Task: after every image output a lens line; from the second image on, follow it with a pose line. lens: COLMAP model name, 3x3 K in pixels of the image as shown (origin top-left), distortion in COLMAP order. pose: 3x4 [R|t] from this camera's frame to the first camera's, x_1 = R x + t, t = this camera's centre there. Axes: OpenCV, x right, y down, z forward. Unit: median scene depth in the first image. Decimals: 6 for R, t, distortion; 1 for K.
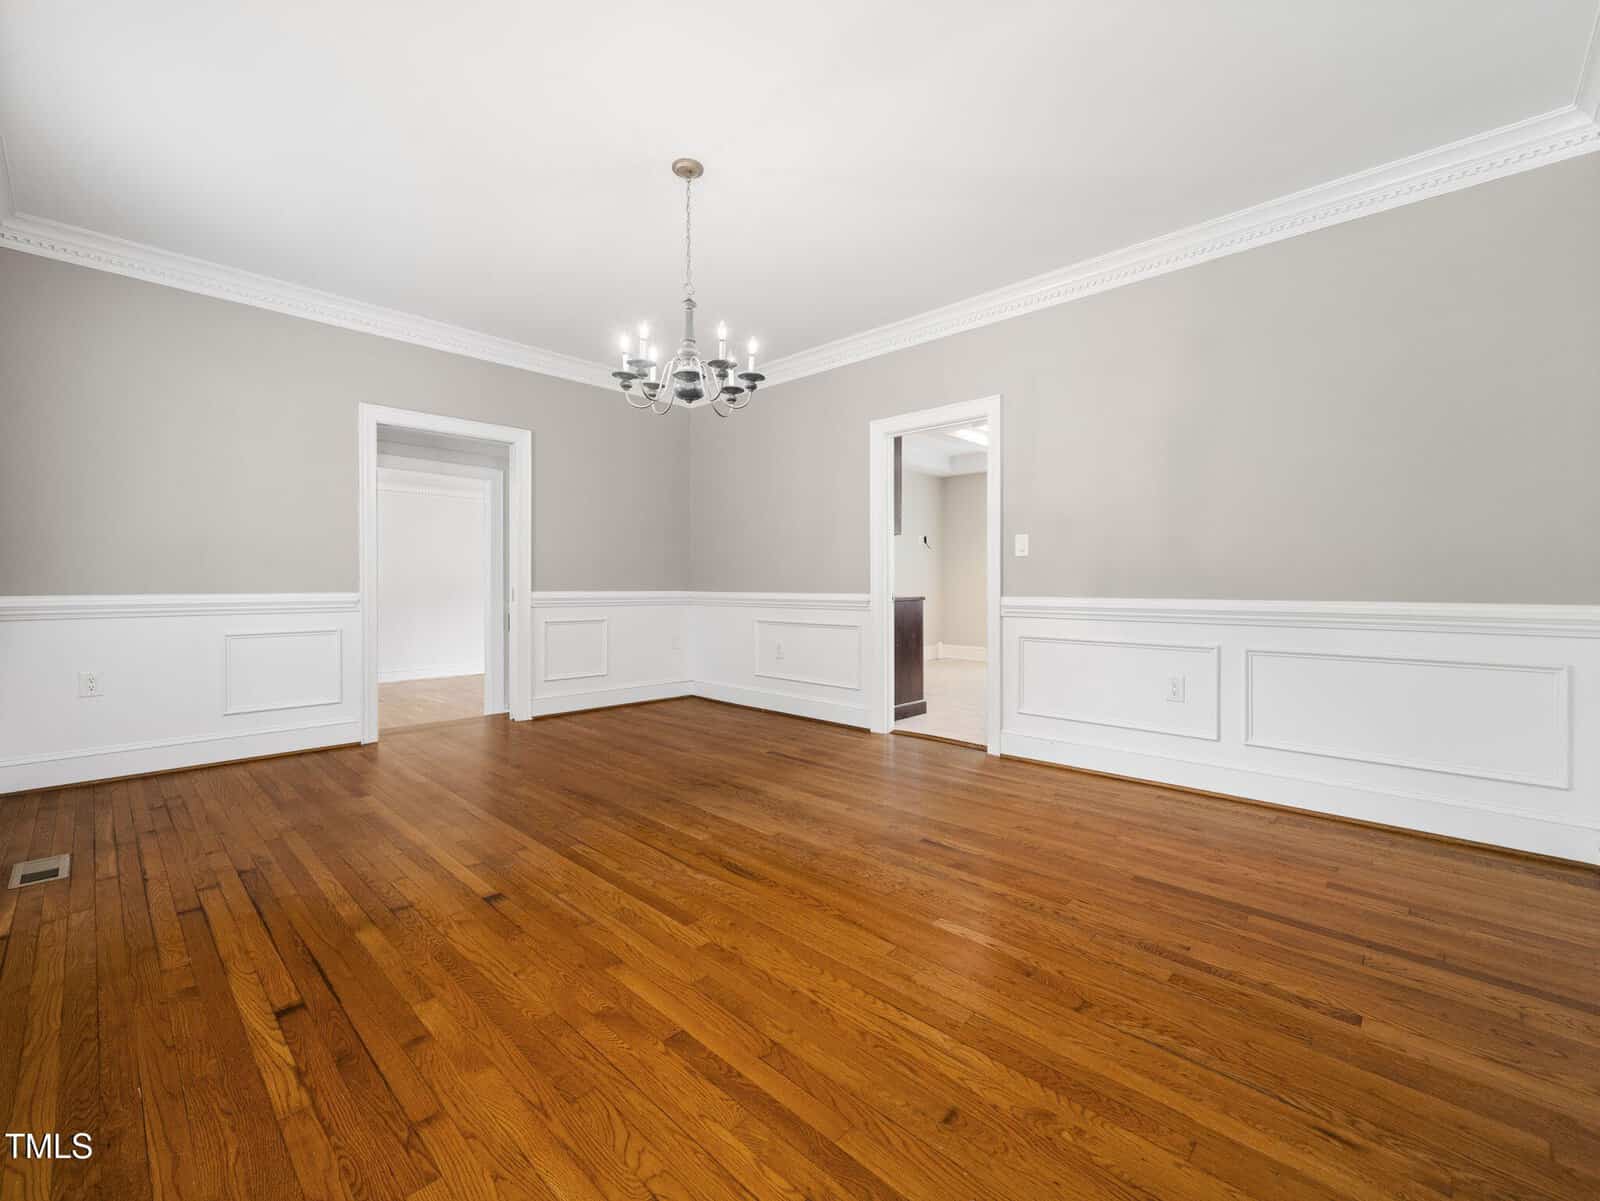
lens RADIAL K [[679.3, 0, 800.1], [0, 679.3, 586.8], [0, 0, 1]] dist [-0.000093, 0.000347]
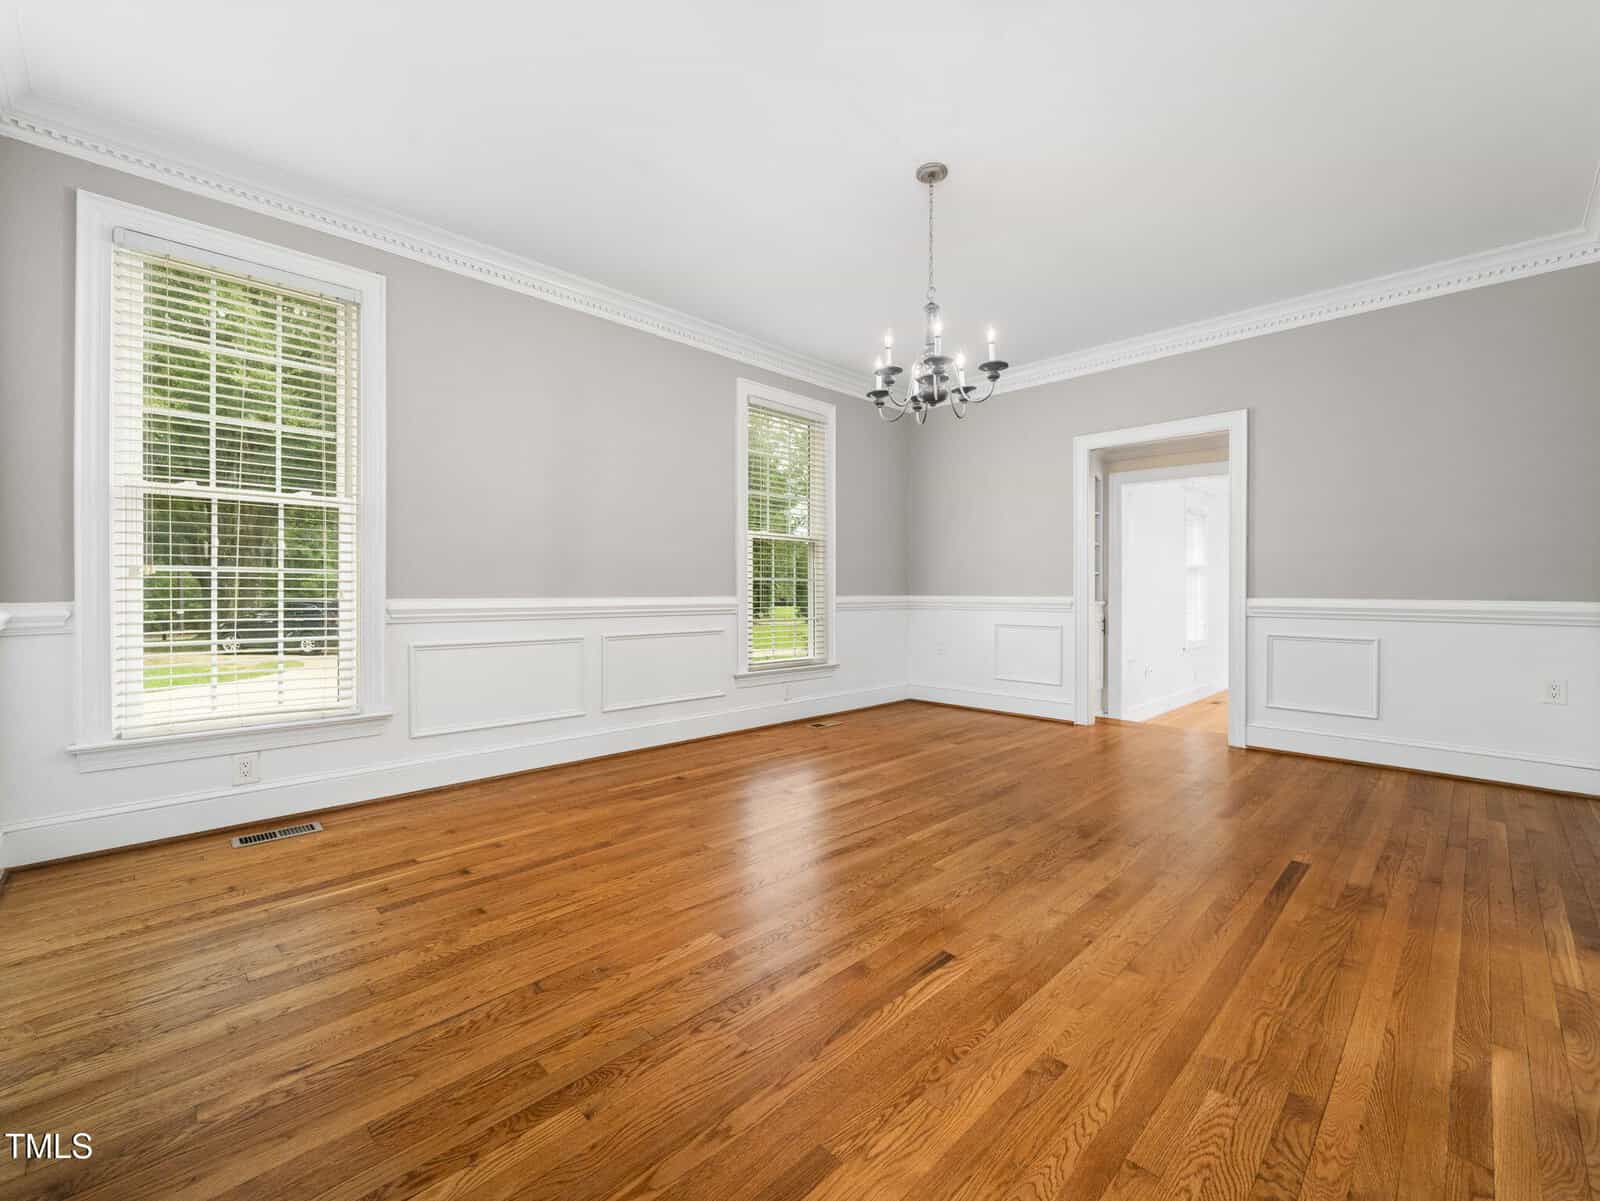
lens RADIAL K [[675.5, 0, 800.0], [0, 675.5, 600.5], [0, 0, 1]] dist [0.001286, -0.000027]
pose [[-0.026377, 0.012975, -0.999568, 0.907094], [-0.004698, 0.999903, 0.013103, 0.002154], [0.999641, 0.005042, -0.026314, 0.899224]]
